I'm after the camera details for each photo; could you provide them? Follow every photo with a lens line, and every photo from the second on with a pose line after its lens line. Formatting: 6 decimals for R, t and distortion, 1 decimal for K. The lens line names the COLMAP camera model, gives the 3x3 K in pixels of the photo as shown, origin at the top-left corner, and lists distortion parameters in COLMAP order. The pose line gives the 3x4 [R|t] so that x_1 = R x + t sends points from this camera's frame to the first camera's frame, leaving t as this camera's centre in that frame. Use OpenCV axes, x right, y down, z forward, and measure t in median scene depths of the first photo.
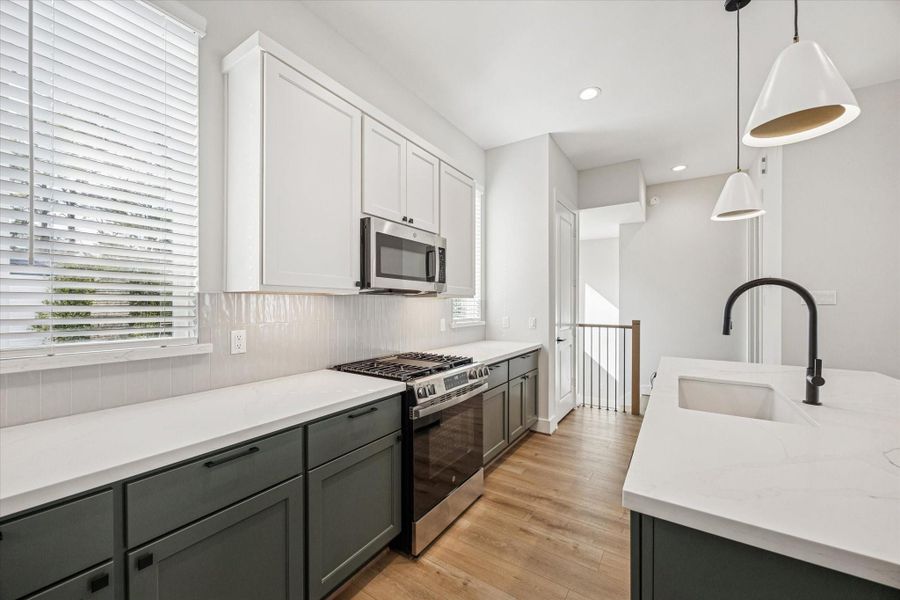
lens RADIAL K [[343.7, 0, 450.0], [0, 343.7, 300.0], [0, 0, 1]] dist [0.000077, 0.000117]
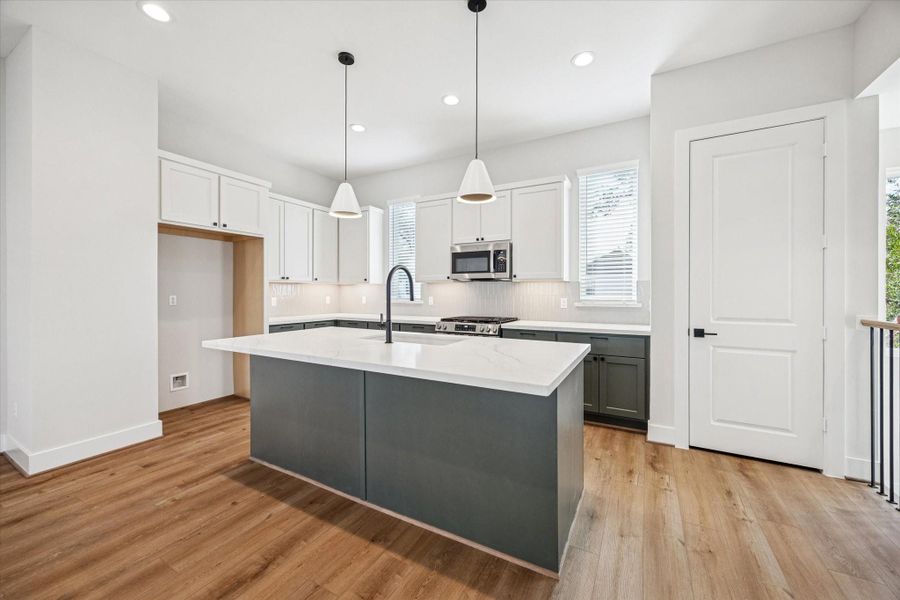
lens RADIAL K [[346.8, 0, 449.2], [0, 346.8, 294.9], [0, 0, 1]] dist [0.008783, 0.000047]
pose [[0.076418, 0.002290, -0.997073, 1.914030], [0.007663, 0.999966, 0.002884, 0.056873], [0.997046, -0.007861, 0.076398, 0.812004]]
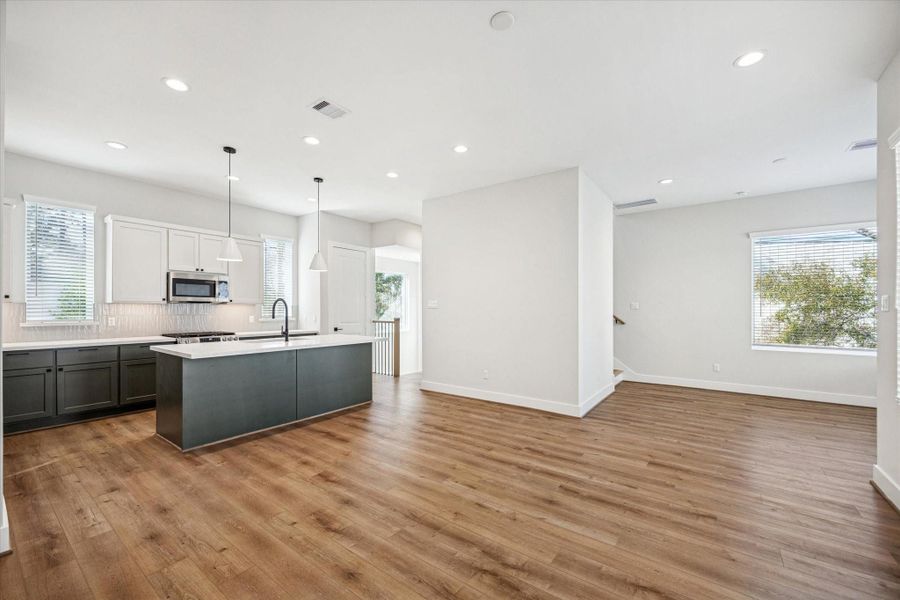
lens RADIAL K [[365.1, 0, 450.4], [0, 365.1, 303.6], [0, 0, 1]] dist [-0.000897, -0.000055]
pose [[0.998192, -0.002315, -0.060060, 1.880055], [0.002066, 0.999989, -0.004206, -0.001536], [0.060069, 0.004075, 0.998186, -1.437121]]
